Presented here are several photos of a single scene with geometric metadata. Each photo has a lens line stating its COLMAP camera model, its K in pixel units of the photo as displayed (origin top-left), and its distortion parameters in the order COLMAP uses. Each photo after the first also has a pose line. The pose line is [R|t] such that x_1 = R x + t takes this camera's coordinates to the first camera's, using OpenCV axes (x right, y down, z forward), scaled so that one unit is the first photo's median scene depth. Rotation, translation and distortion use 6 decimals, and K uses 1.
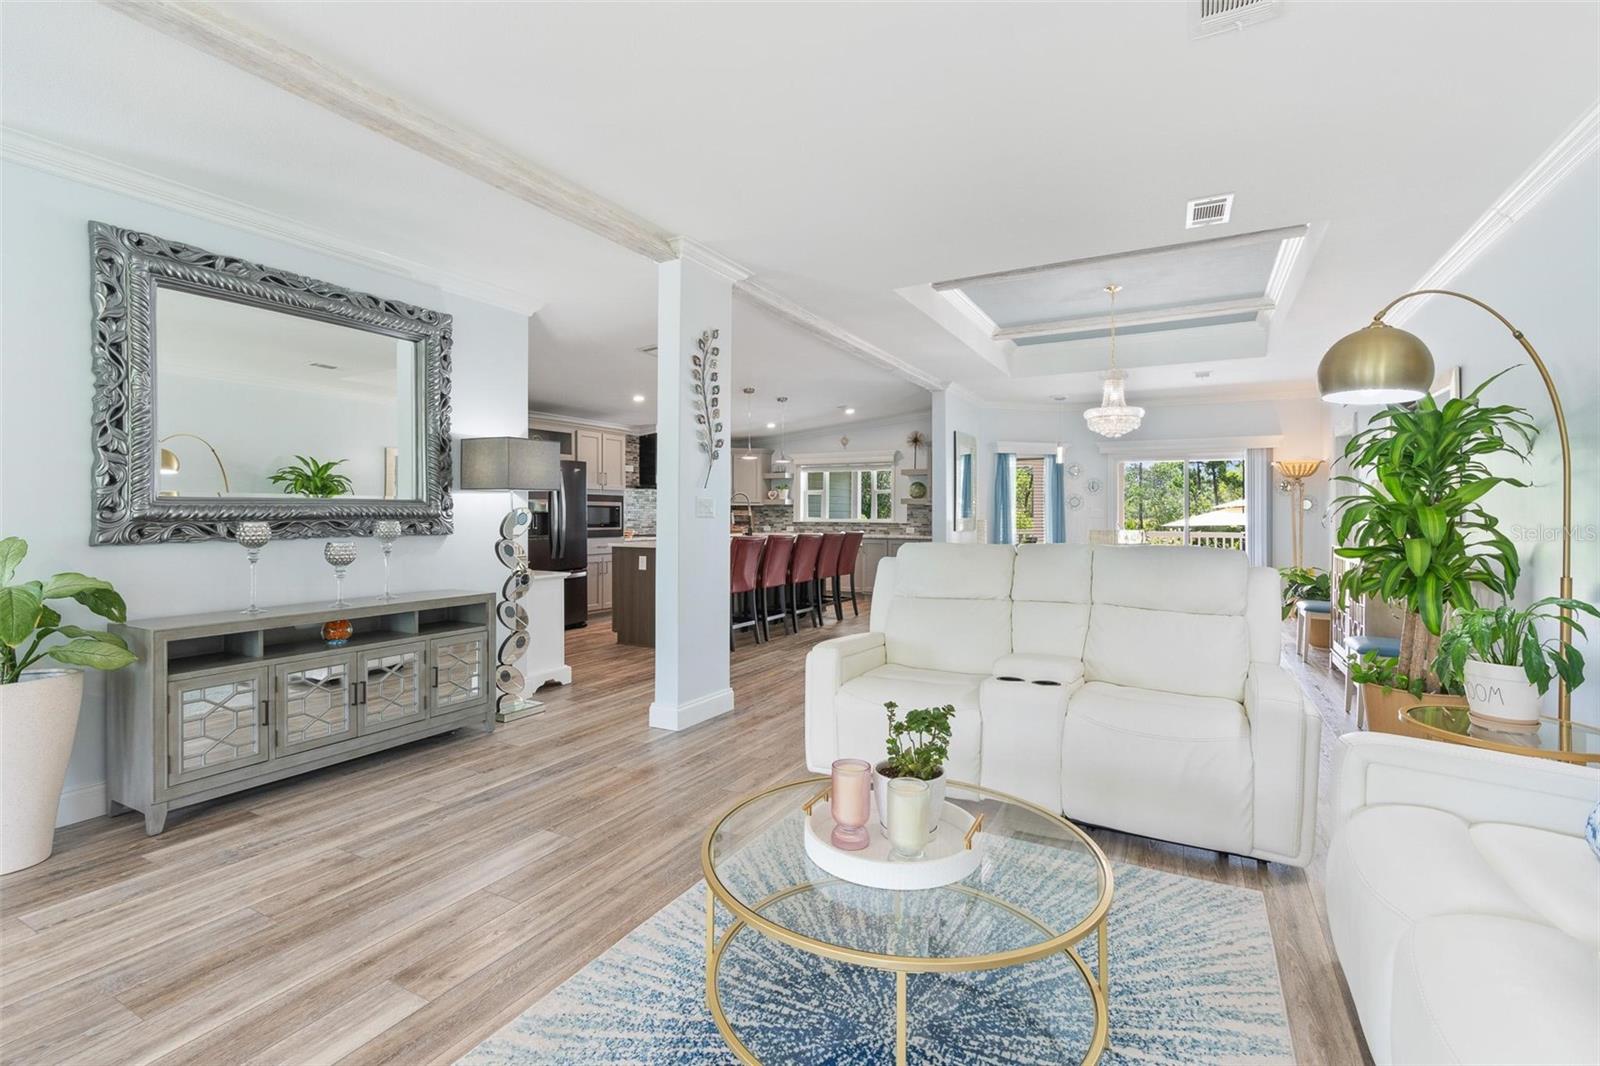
lens RADIAL K [[719.9, 0, 791.3], [0, 719.9, 513.8], [0, 0, 1]] dist [-0.011517, 0.005305]
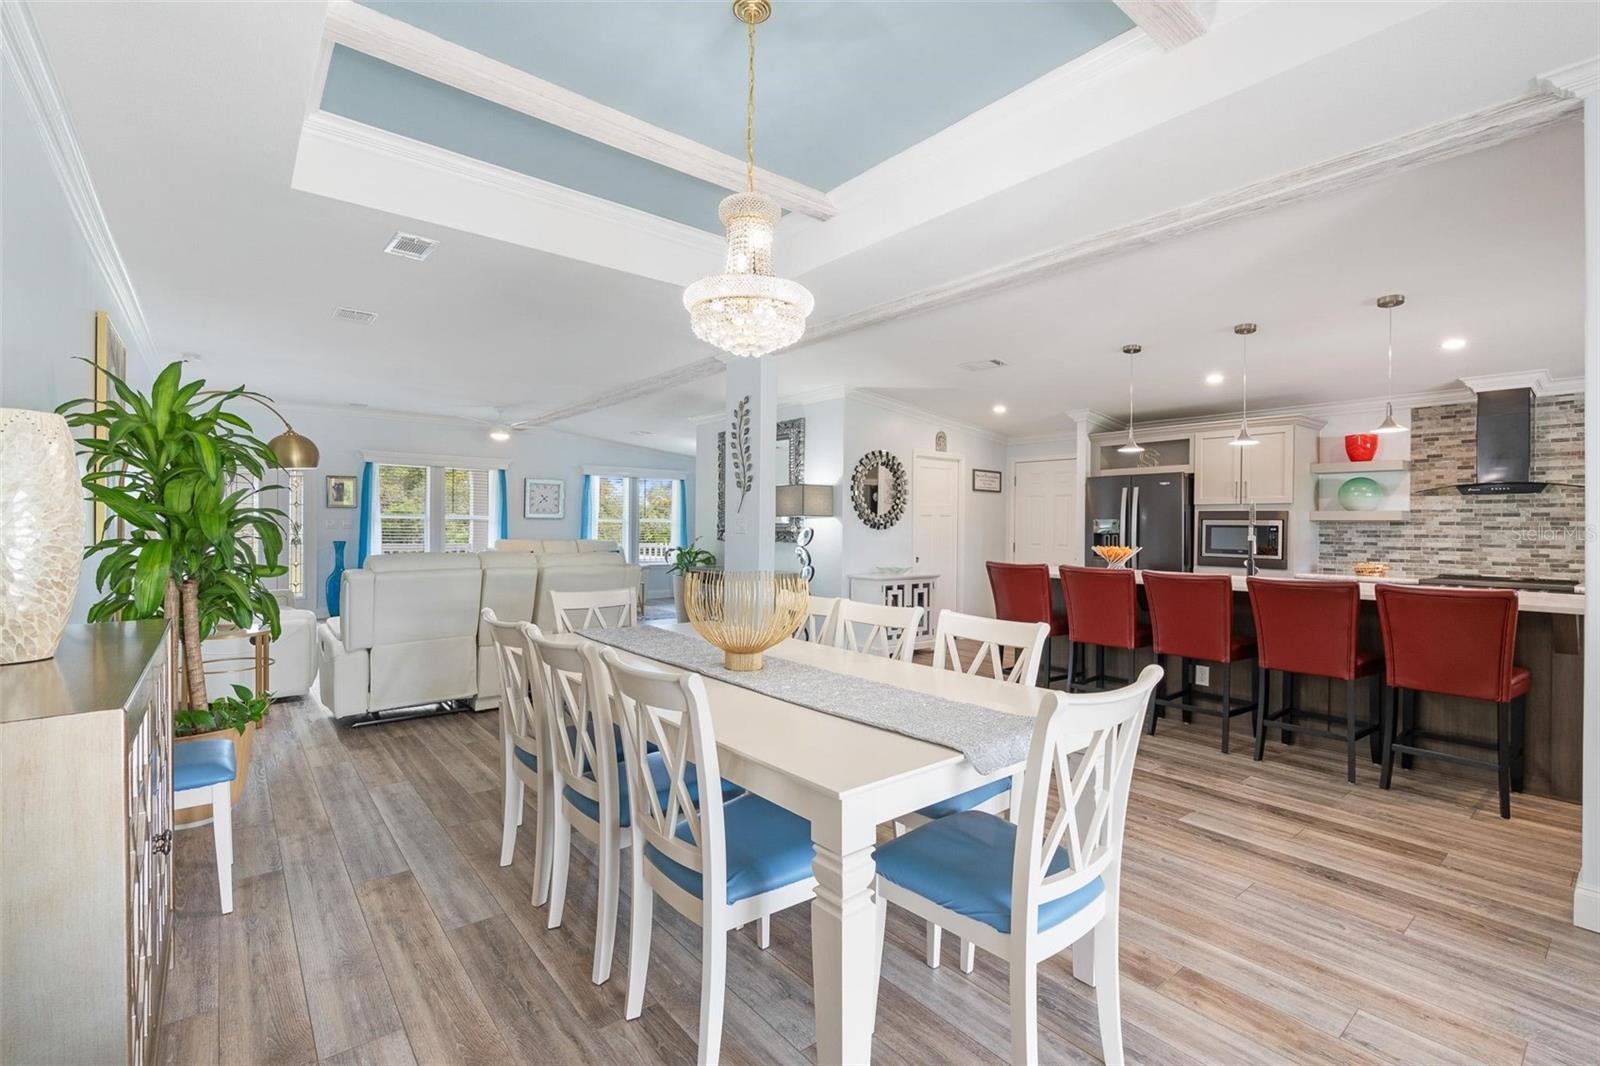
lens RADIAL K [[719.9, 0, 799.9], [0, 719.9, 526.7], [0, 0, 1]] dist [-0.011517, 0.005305]
pose [[-0.371879, -0.005427, -0.928265, 0.625248], [-0.011240, 0.999936, -0.001343, -0.003696], [0.928213, 0.009934, -0.371916, 0.883106]]
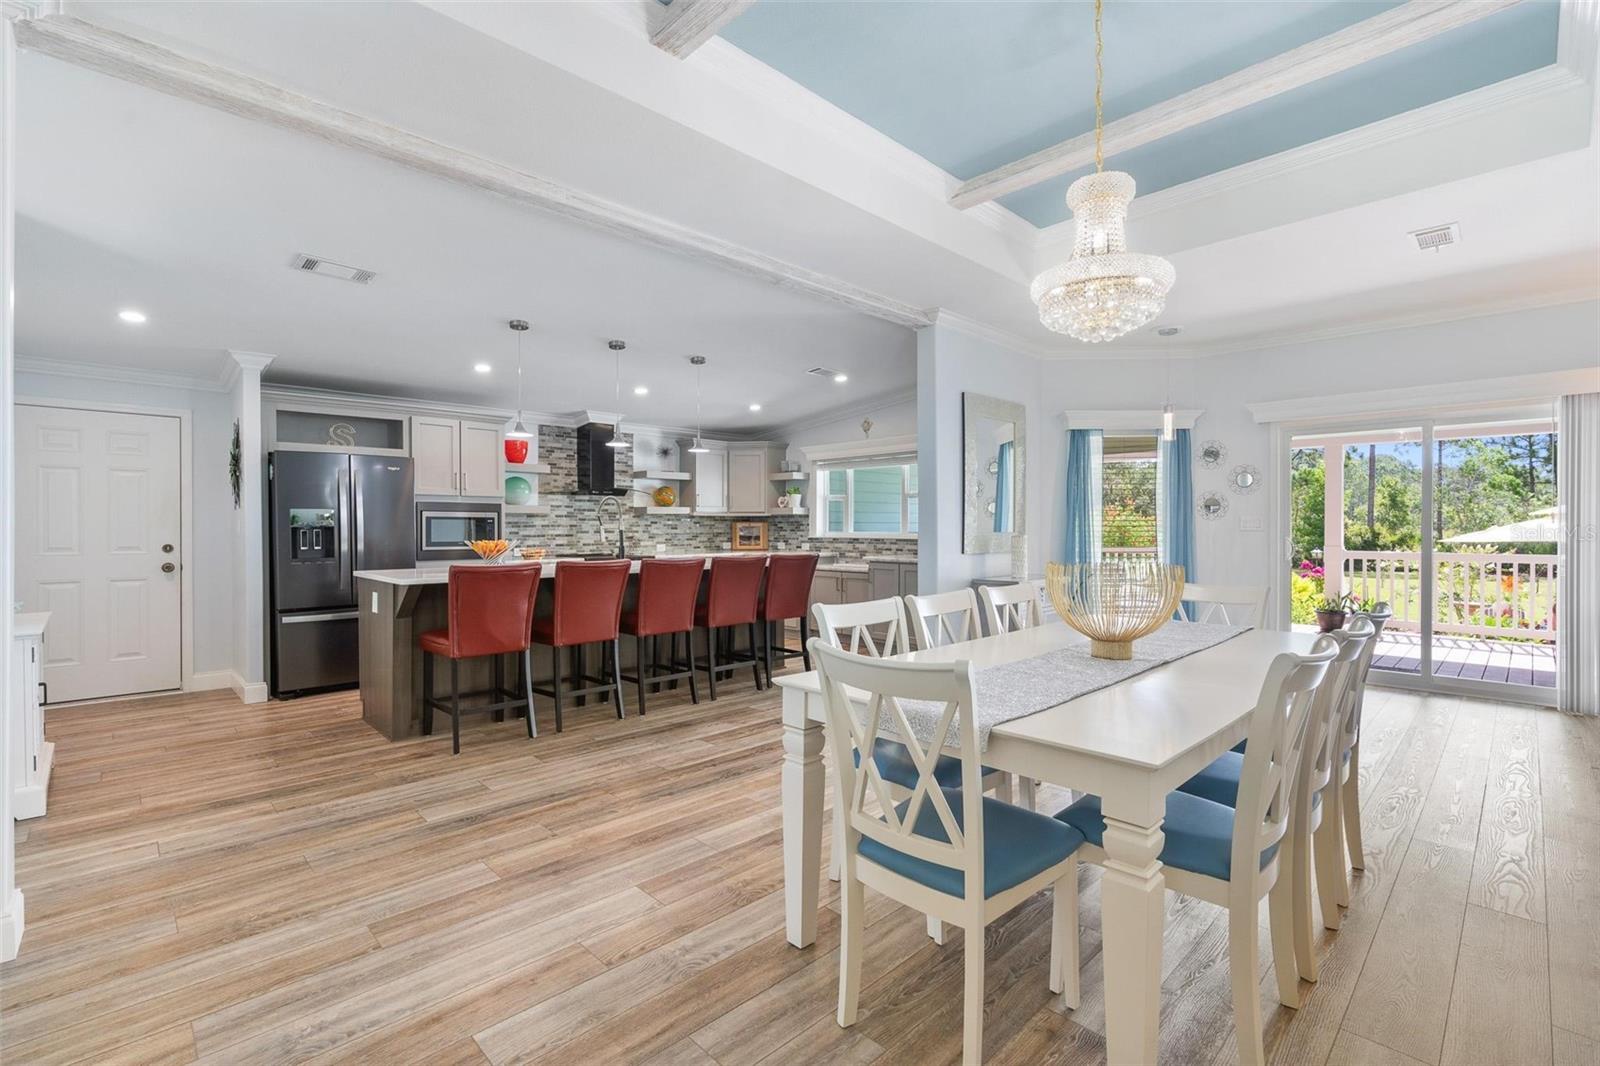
lens RADIAL K [[719.9, 0, 795.3], [0, 719.9, 534.8], [0, 0, 1]] dist [-0.011517, 0.005305]
pose [[0.954473, -0.000702, -0.298296, 0.304268], [0.004032, 0.999936, 0.010546, 0.000772], [0.298270, -0.011269, 0.954415, 0.405270]]
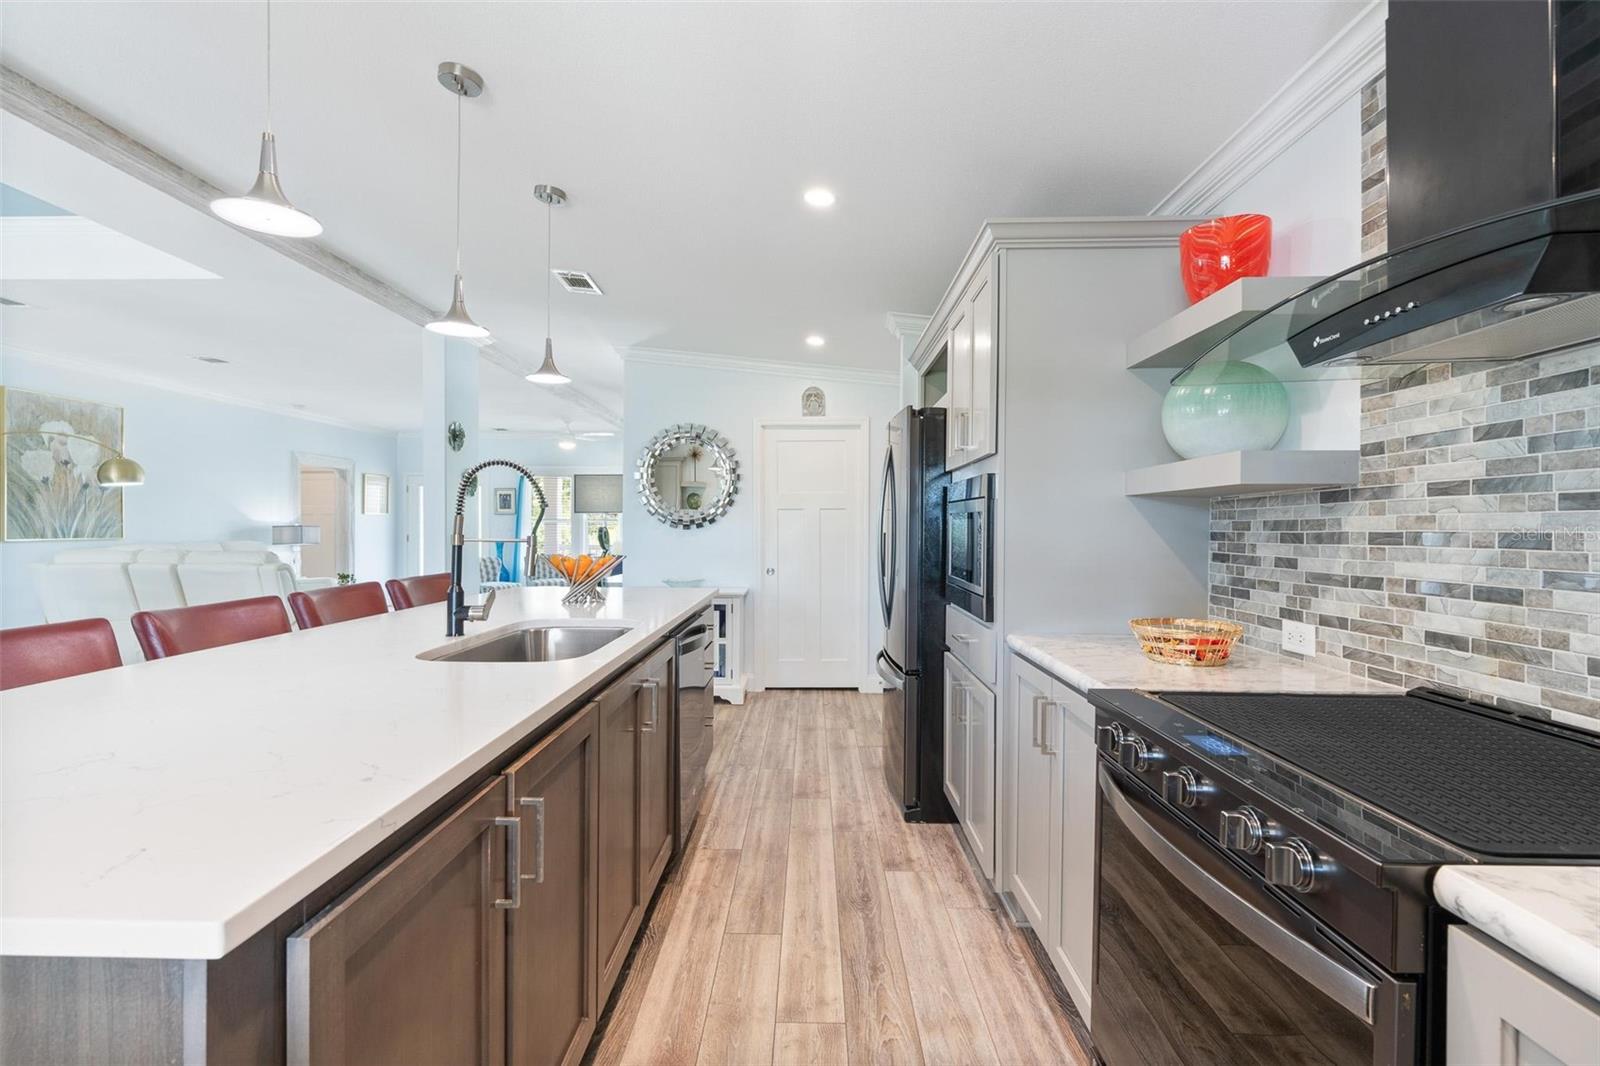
lens RADIAL K [[719.9, 0, 798.1], [0, 719.9, 529.2], [0, 0, 1]] dist [-0.011517, 0.005305]
pose [[-0.887577, -0.004710, -0.460636, -0.045914], [-0.006217, 0.999979, 0.001753, -0.004048], [0.460618, 0.004420, -0.887588, 1.299943]]
